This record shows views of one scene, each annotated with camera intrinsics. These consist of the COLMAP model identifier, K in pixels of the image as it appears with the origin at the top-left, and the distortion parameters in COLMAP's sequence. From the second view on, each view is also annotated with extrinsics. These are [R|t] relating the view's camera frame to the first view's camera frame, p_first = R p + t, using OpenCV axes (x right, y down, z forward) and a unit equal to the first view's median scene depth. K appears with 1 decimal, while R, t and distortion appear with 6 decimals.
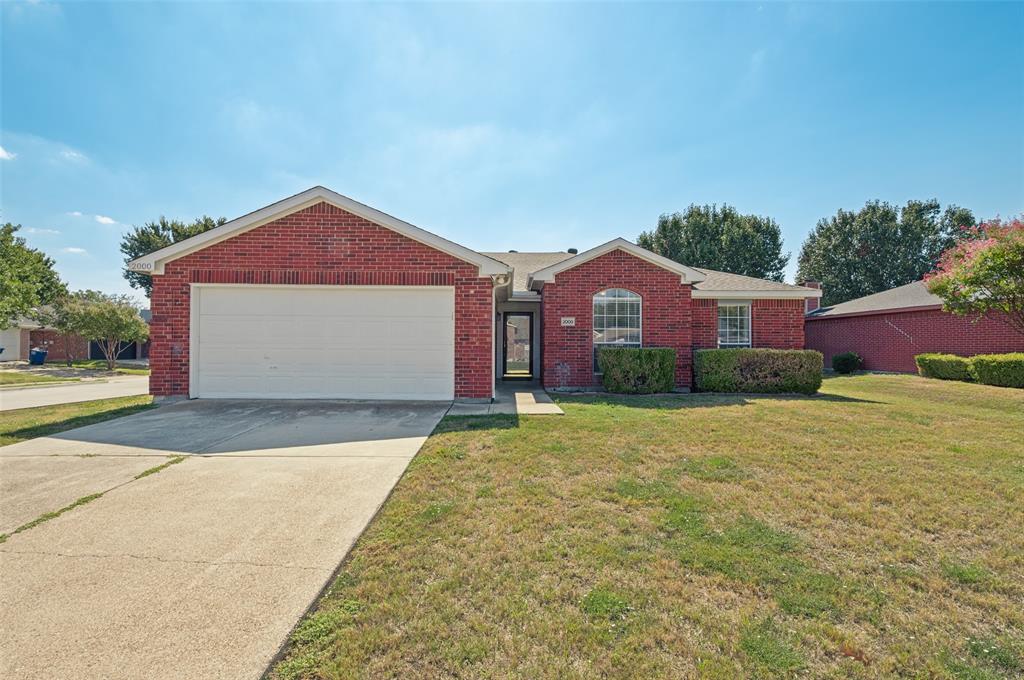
lens RADIAL K [[406.7, 0, 512.0], [0, 406.7, 340.0], [0, 0, 1]] dist [-0.000786, 0.000034]
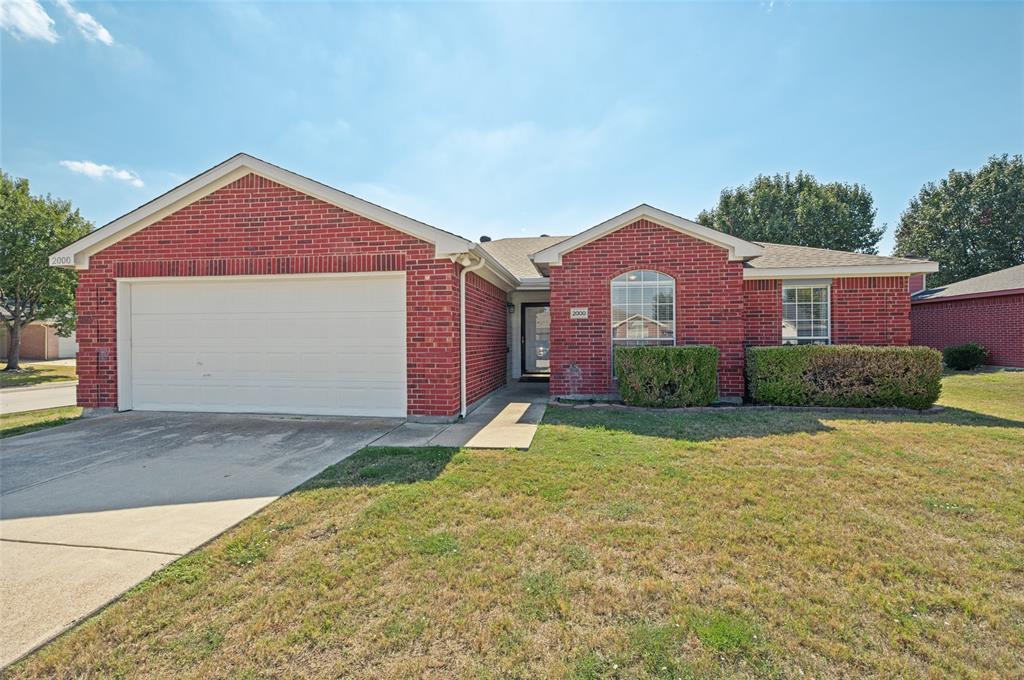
lens RADIAL K [[403.2, 0, 516.5], [0, 403.2, 336.3], [0, 0, 1]] dist [-0.000217, 0.000135]
pose [[0.990202, -0.011630, -0.139158, 0.125642], [0.013470, 0.999834, 0.012290, -0.011032], [0.138992, -0.014044, 0.990194, 0.194622]]
